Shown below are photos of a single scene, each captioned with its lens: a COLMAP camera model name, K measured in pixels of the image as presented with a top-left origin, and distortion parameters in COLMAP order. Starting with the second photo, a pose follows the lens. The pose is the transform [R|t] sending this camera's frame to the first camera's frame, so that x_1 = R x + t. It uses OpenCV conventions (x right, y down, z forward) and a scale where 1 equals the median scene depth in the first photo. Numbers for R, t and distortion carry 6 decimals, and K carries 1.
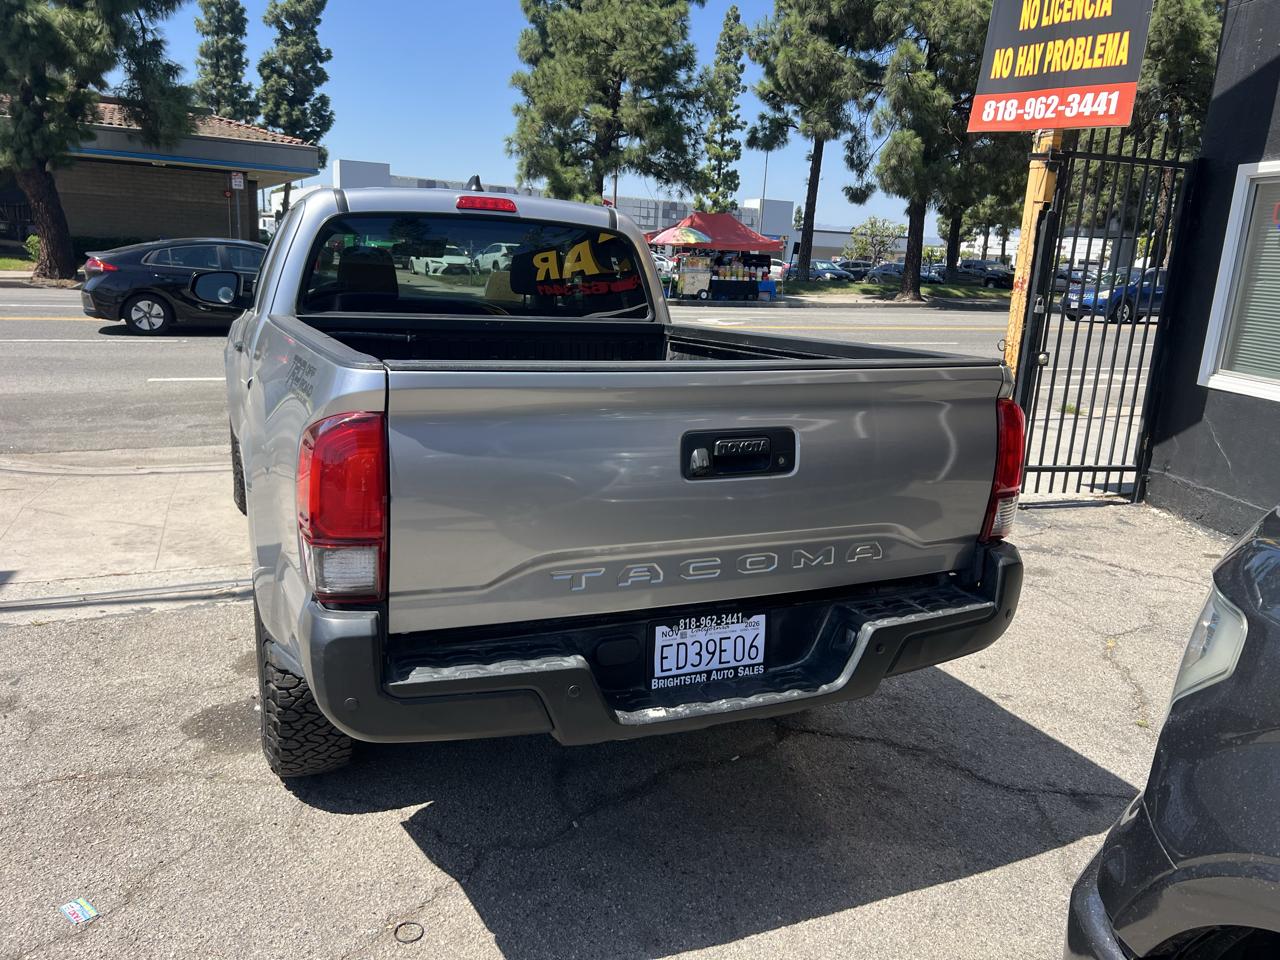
lens RADIAL K [[966.1, 0, 649.6], [0, 966.1, 474.5], [0, 0, 1]] dist [0.048624, -0.057362]
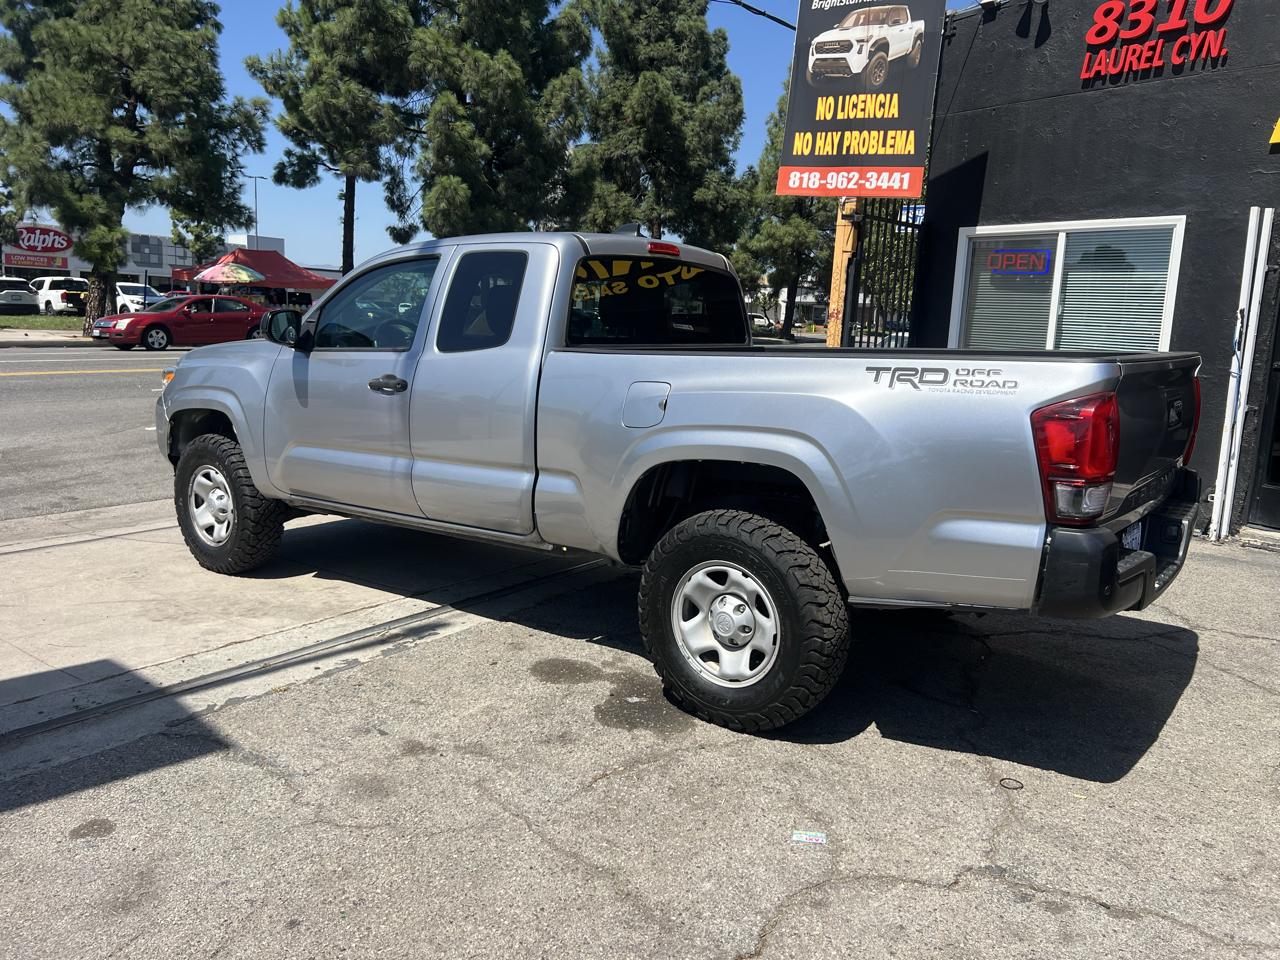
lens RADIAL K [[966.7, 0, 651.1], [0, 966.7, 463.2], [0, 0, 1]] dist [0.039577, -0.040035]
pose [[0.870074, -0.089046, 0.484811, -0.087109], [0.112976, 0.993390, -0.020298, -0.000133], [-0.479799, 0.072433, 0.874383, 0.001680]]
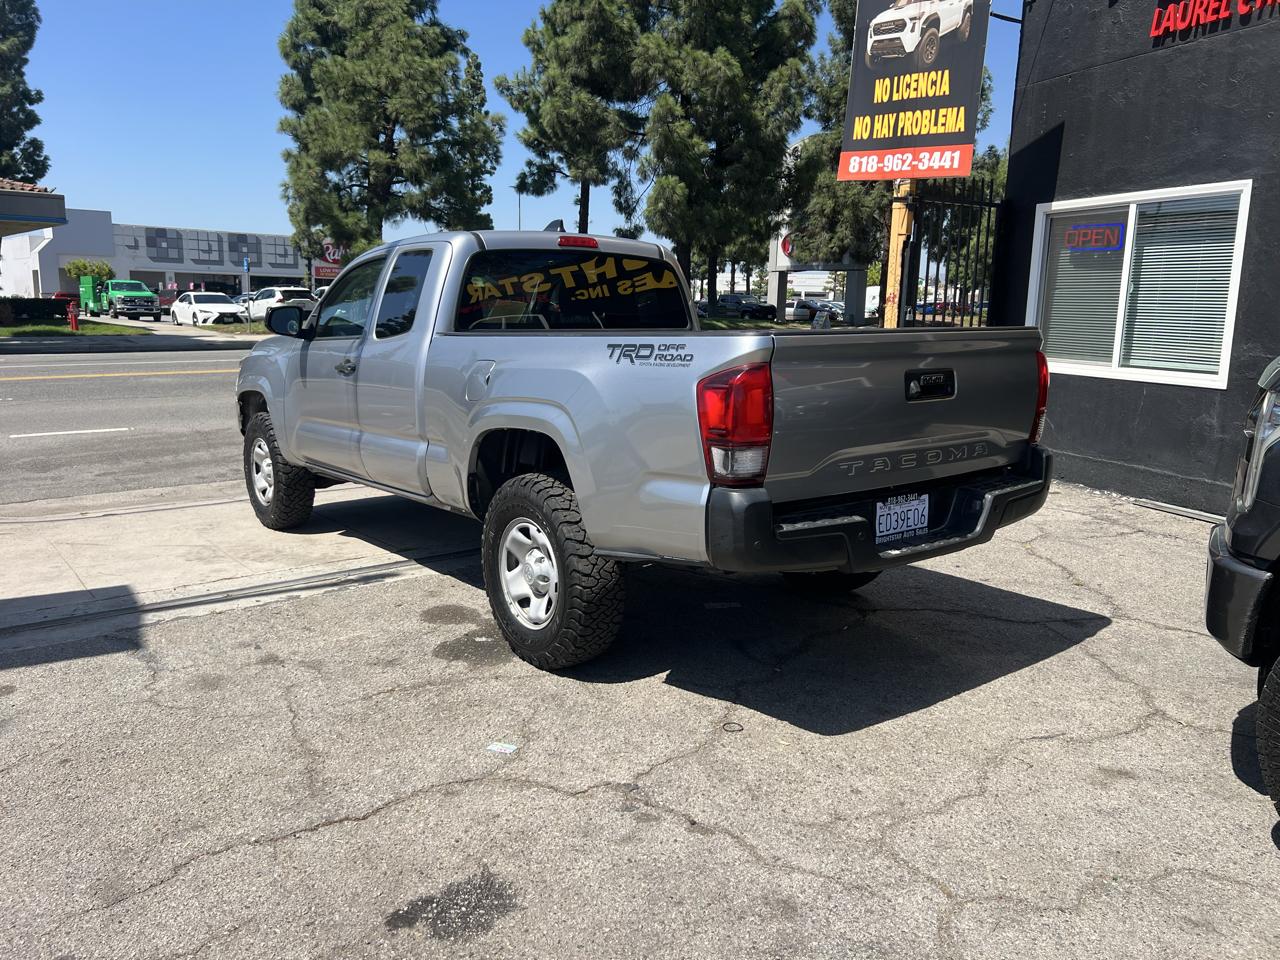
lens RADIAL K [[966.1, 0, 649.6], [0, 966.1, 474.5], [0, 0, 1]] dist [0.048624, -0.057362]
pose [[0.967472, -0.078136, 0.240609, -0.046326], [0.087920, 0.995670, -0.030186, 0.008234], [-0.237209, 0.050359, 0.970153, -0.027287]]
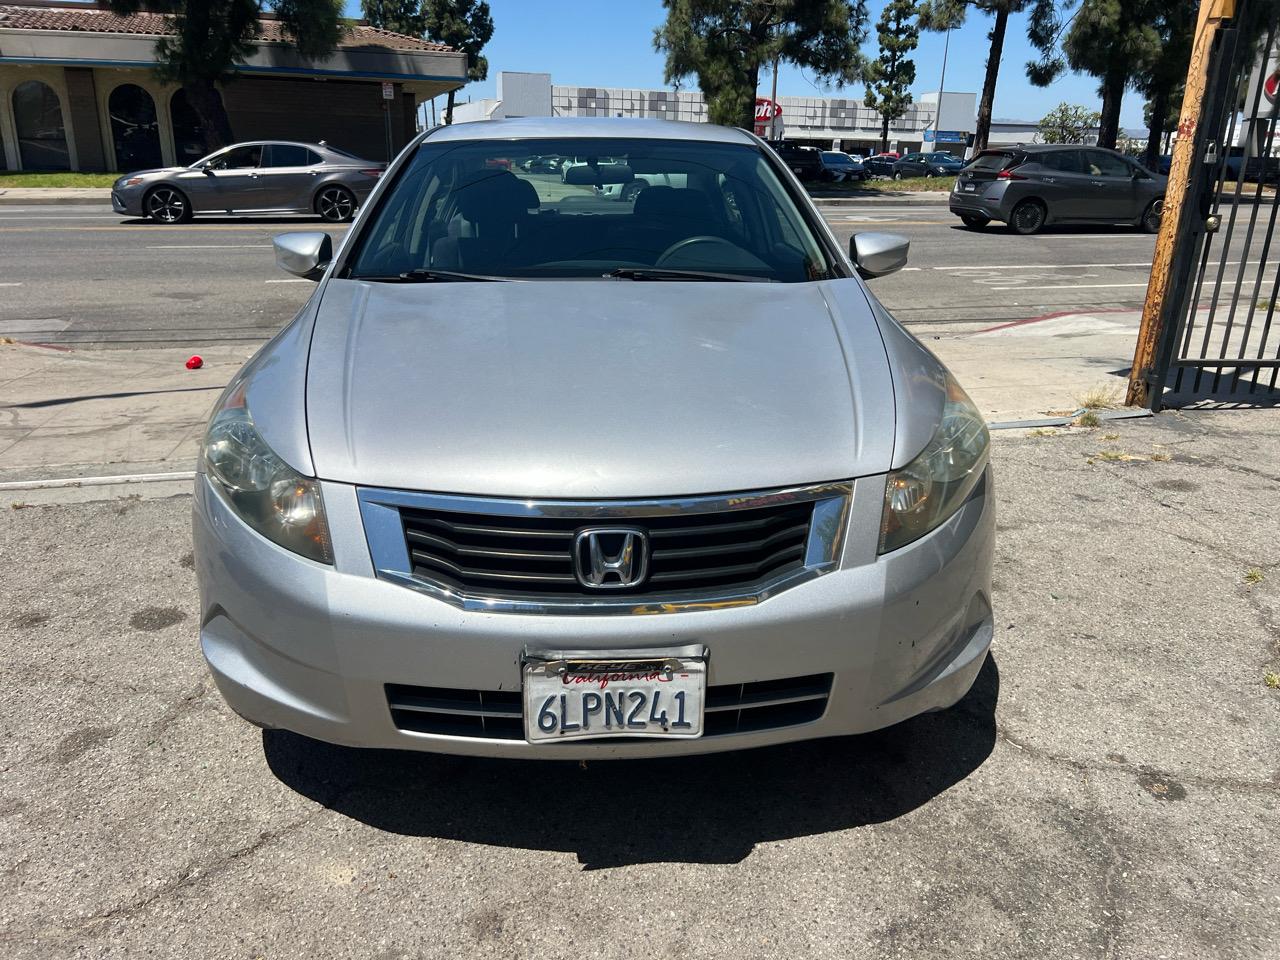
lens RADIAL K [[962.6, 0, 634.9], [0, 962.6, 481.2], [0, 0, 1]] dist [0.052836, -0.061617]
pose [[0.983650, 0.024962, -0.178352, 0.015955], [-0.008114, 0.995485, 0.094576, 0.003762], [0.179907, -0.091583, 0.979411, 0.020743]]
